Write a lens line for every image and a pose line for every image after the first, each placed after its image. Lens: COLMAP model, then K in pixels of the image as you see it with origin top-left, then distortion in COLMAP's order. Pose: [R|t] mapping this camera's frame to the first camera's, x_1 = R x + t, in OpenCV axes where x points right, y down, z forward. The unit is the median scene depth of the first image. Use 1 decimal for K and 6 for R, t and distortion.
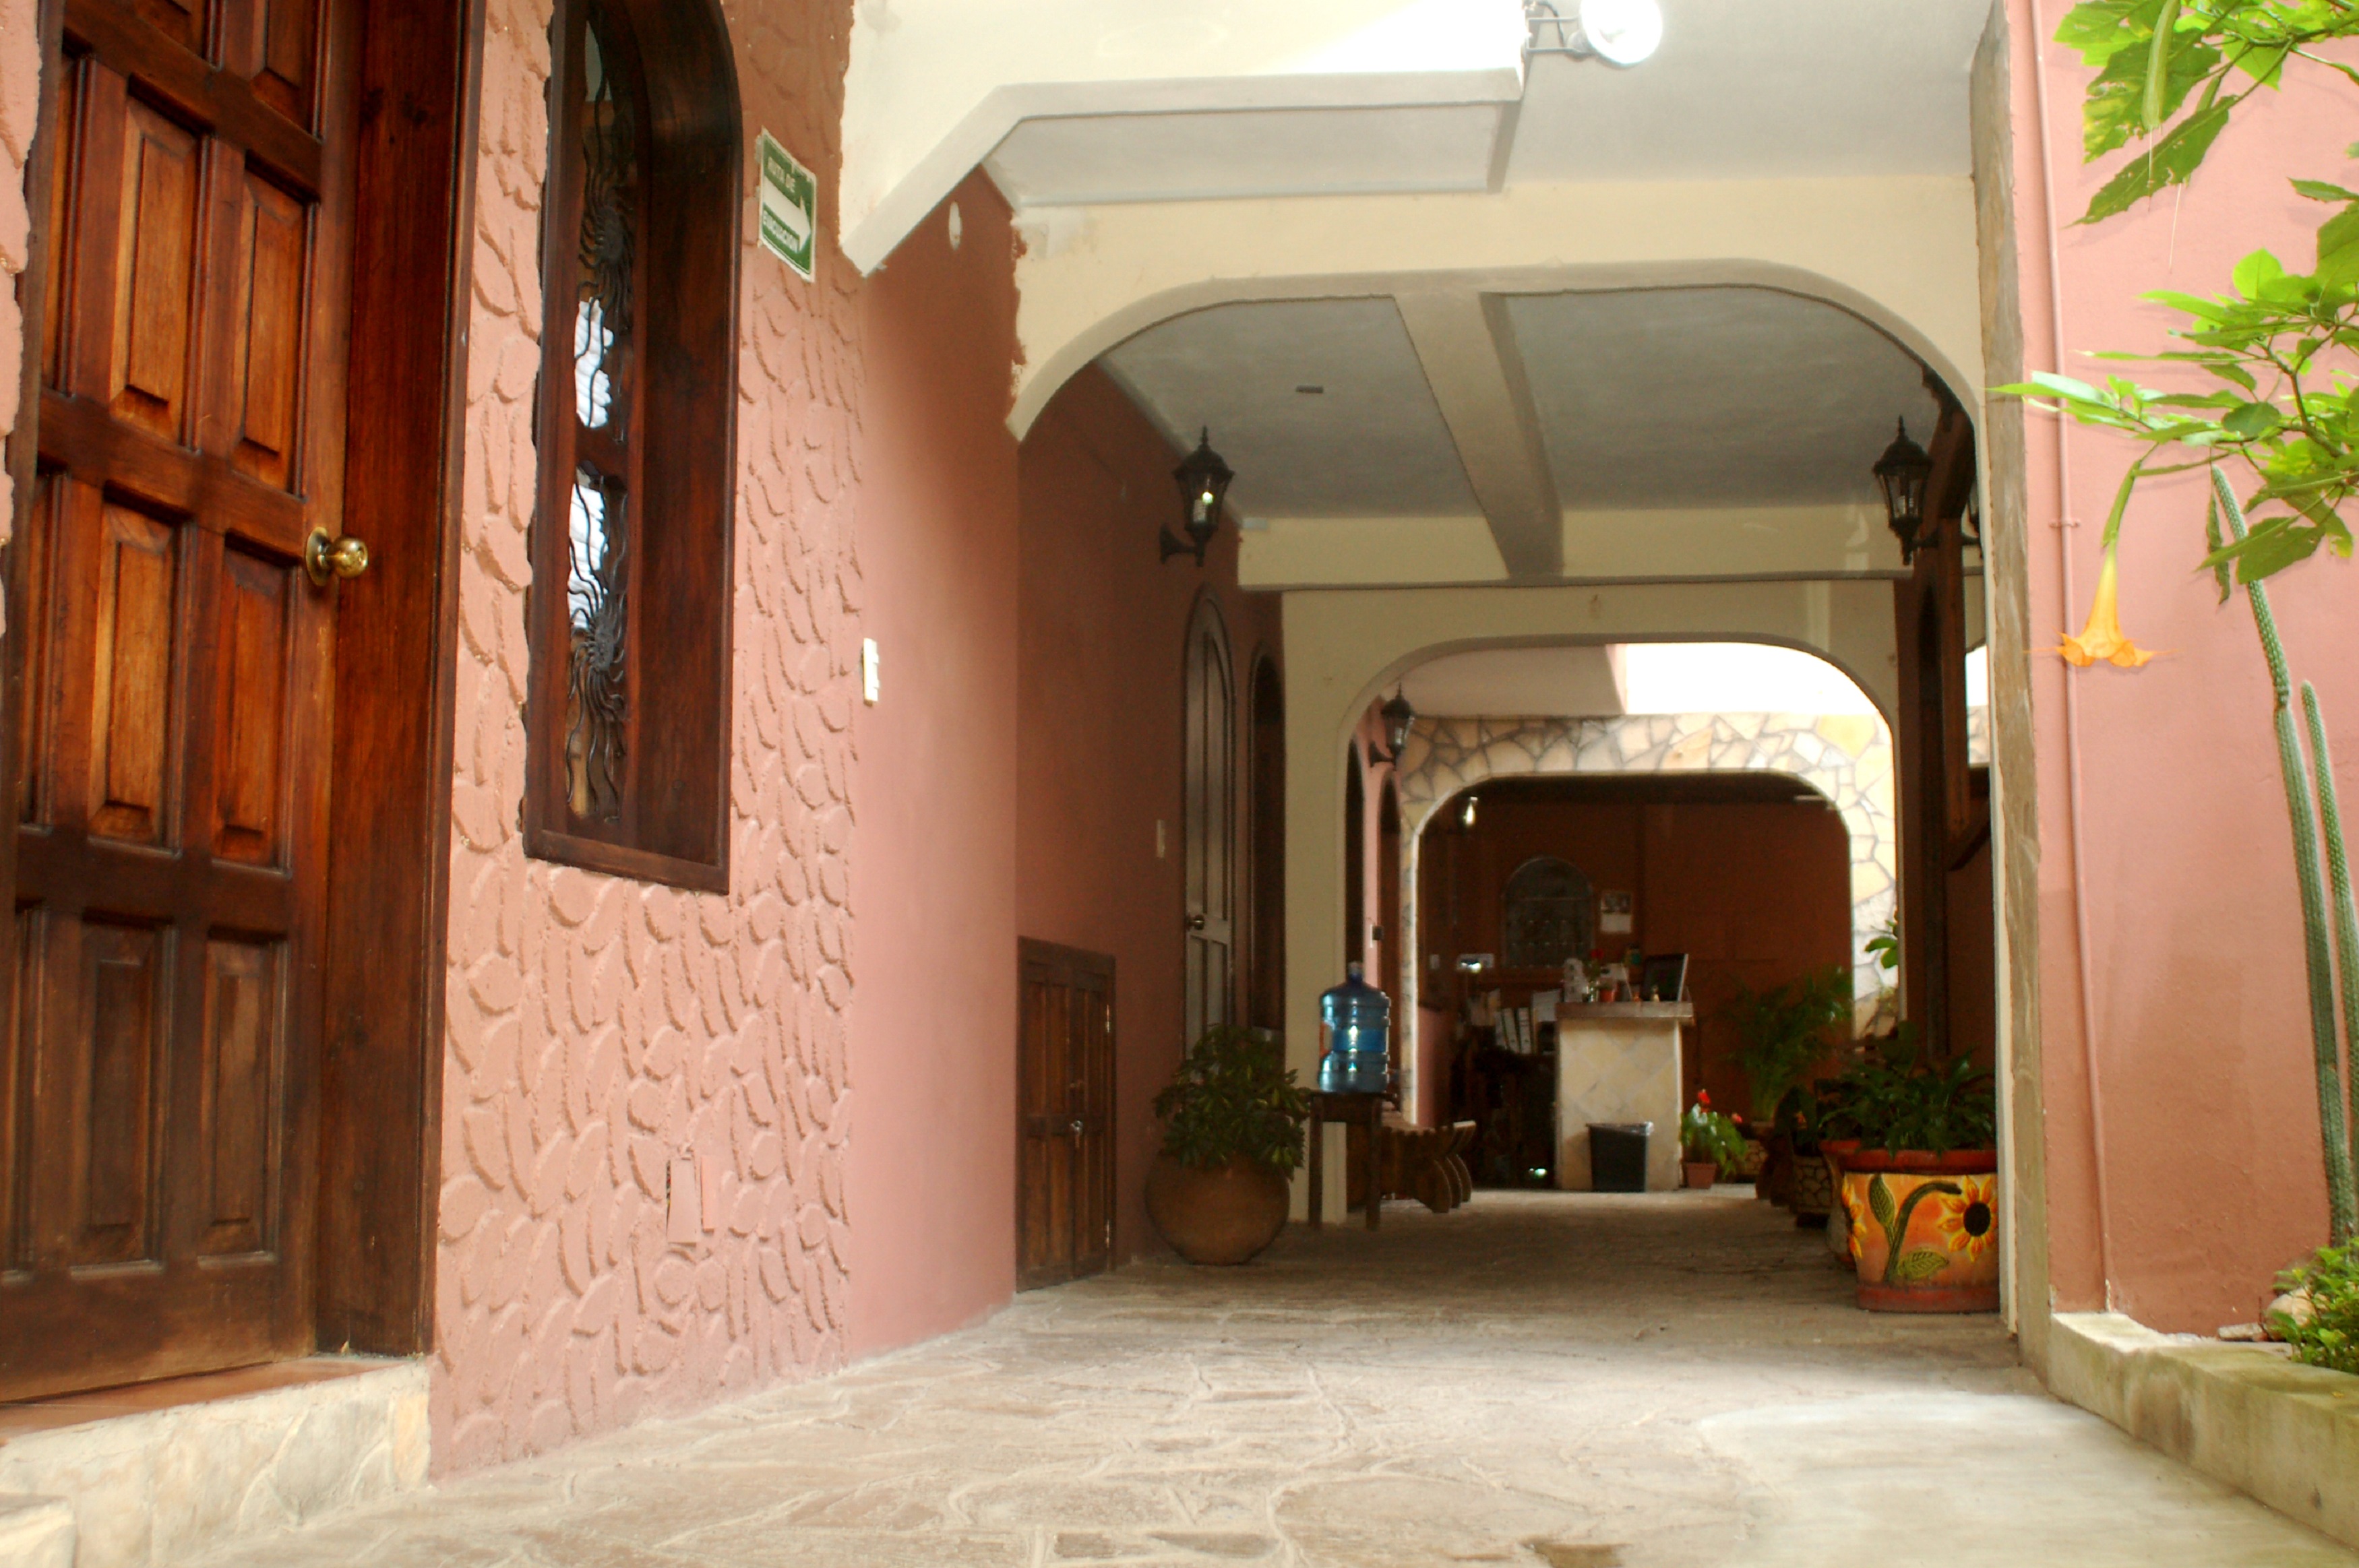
lens RADIAL K [[2938.5, 0, 1179.5], [0, 2938.5, 784.0], [0, 0, 1]] dist [-0.134229, 0.007129]
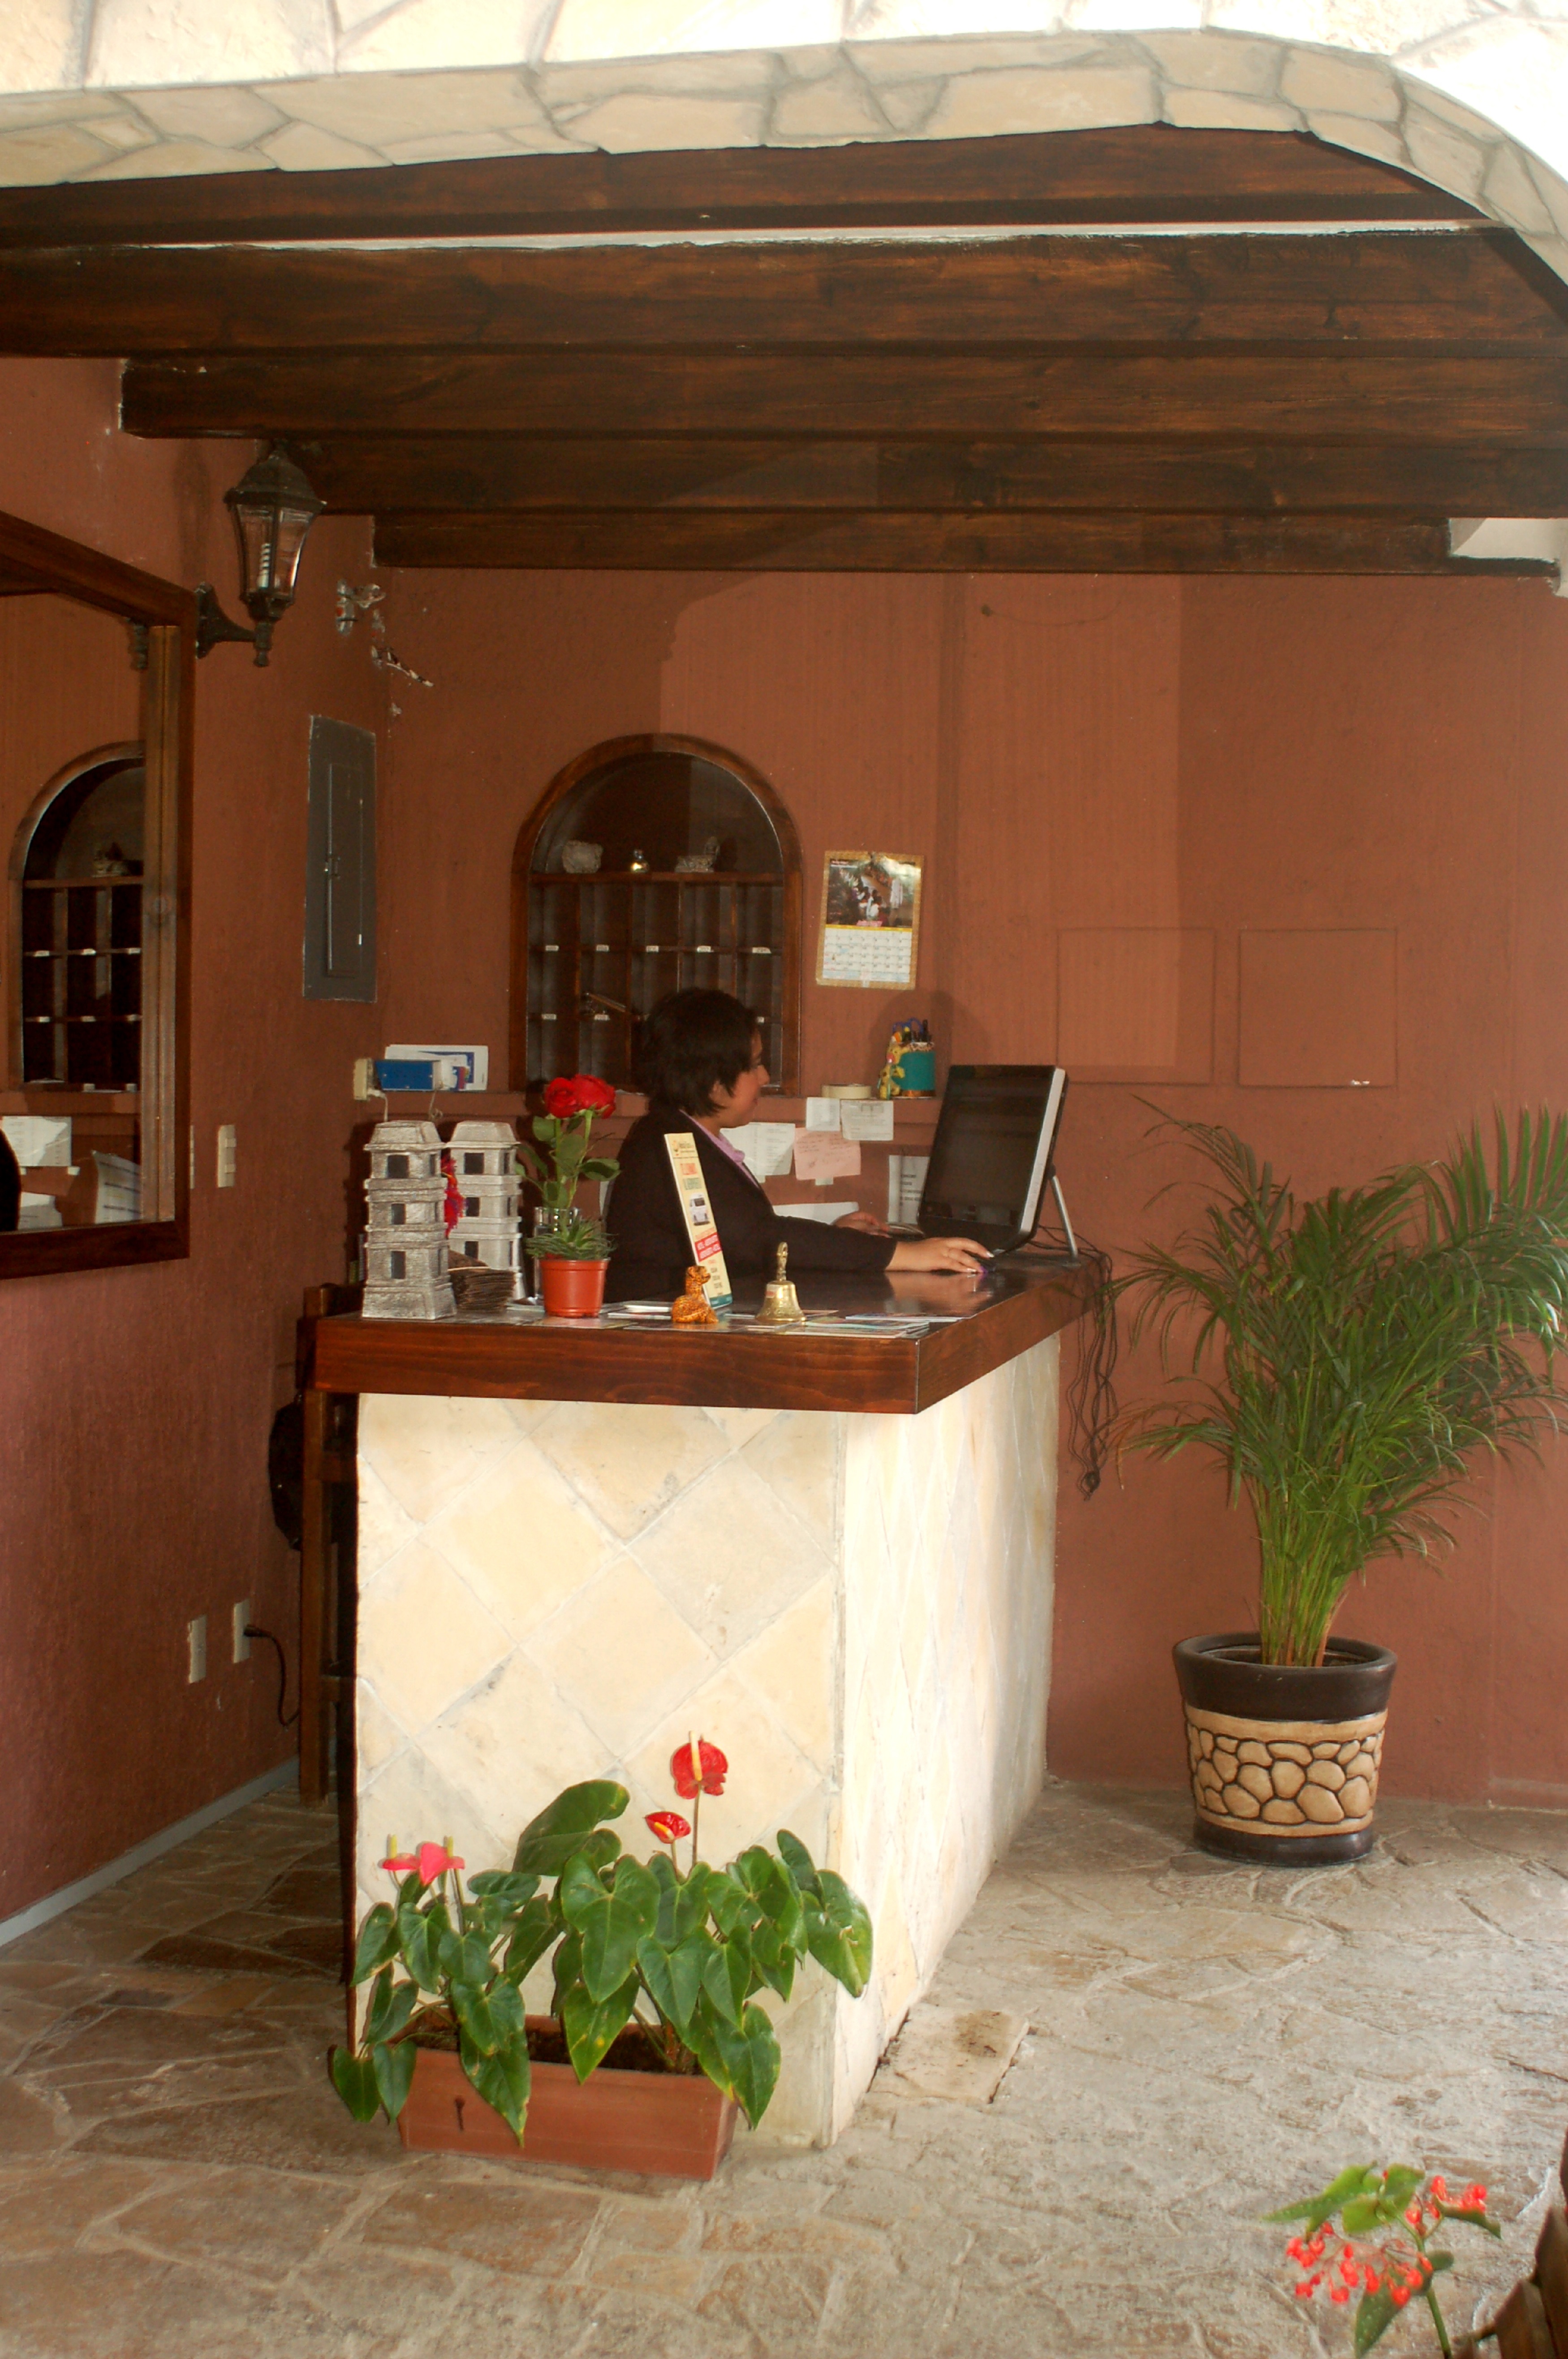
lens RADIAL K [[2938.4, 0, 784.0], [0, 2938.4, 1179.5], [0, 0, 1]] dist [-0.134229, 0.007129]
pose [[0.999415, 0.018121, -0.029013, 0.428906], [-0.014003, 0.990566, 0.136322, 0.081740], [0.031210, -0.135836, 0.990240, 1.962327]]
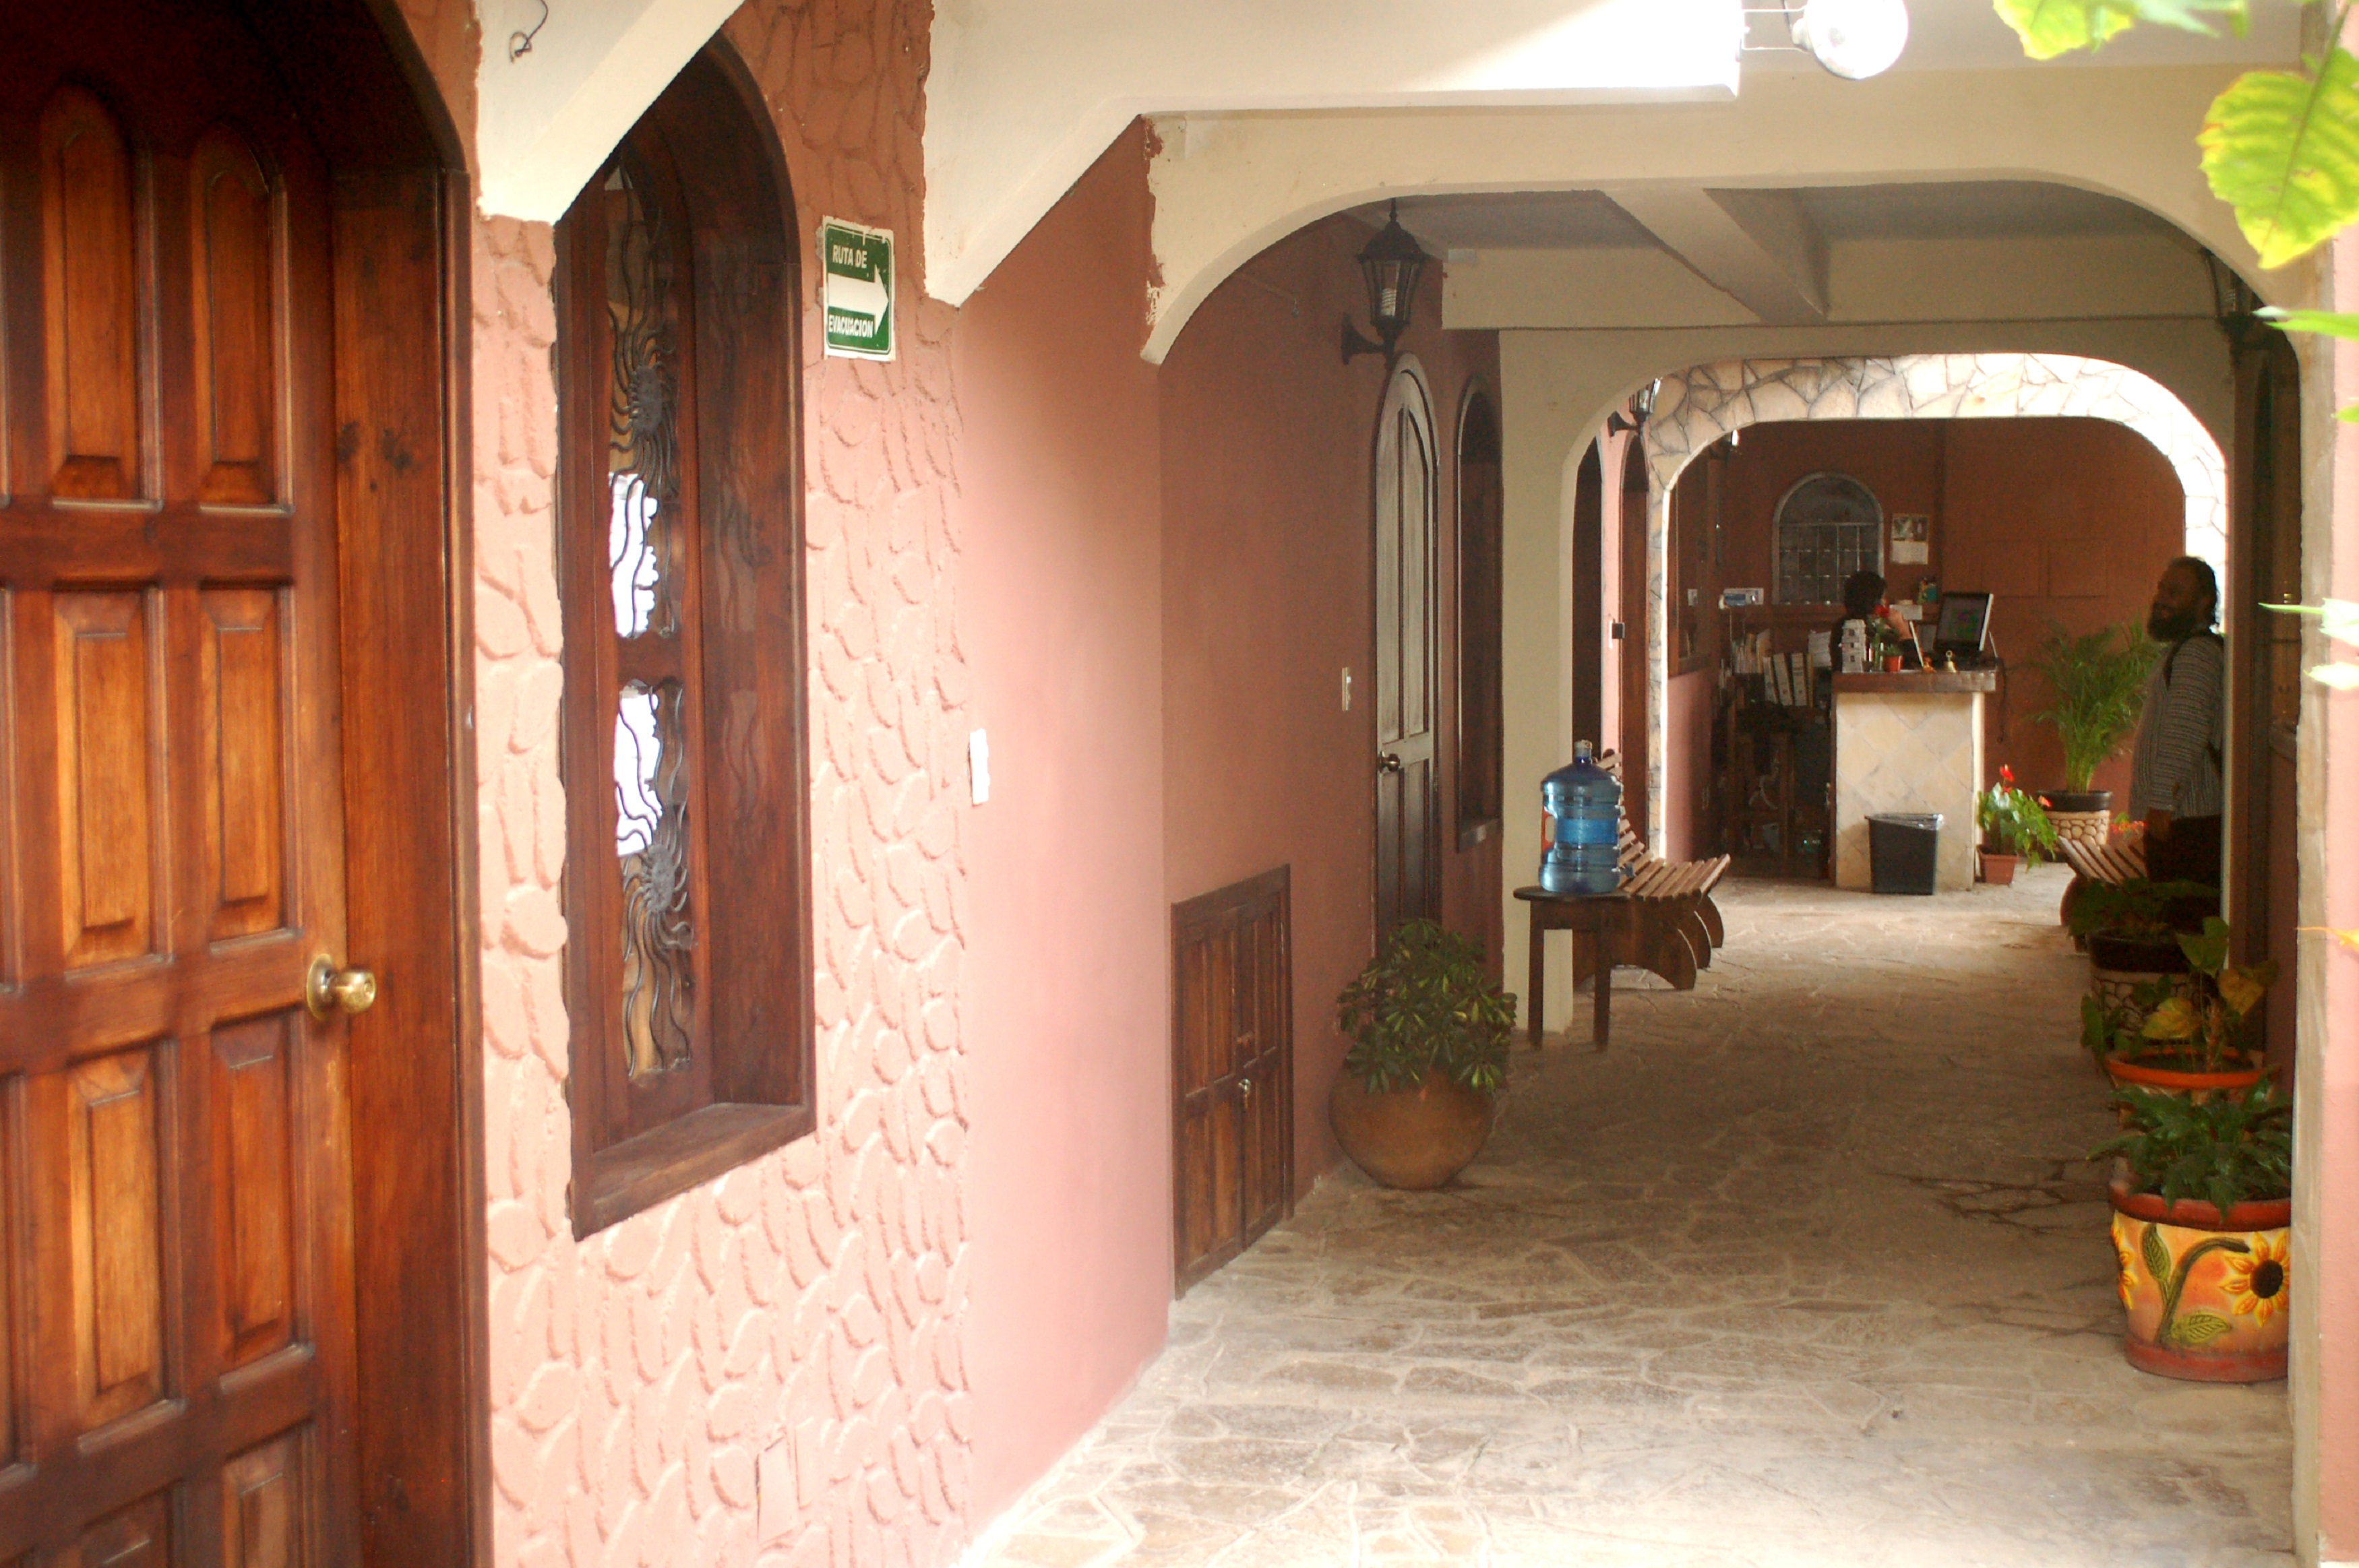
lens RADIAL K [[3433.6, 0, 1179.5], [0, 3433.6, 784.0], [0, 0, 1]] dist [-0.108881, 0.163664]
pose [[0.997484, -0.005079, -0.070708, 0.022258], [0.017409, 0.984436, 0.174881, -0.180662], [0.068720, -0.175672, 0.982047, 0.002954]]
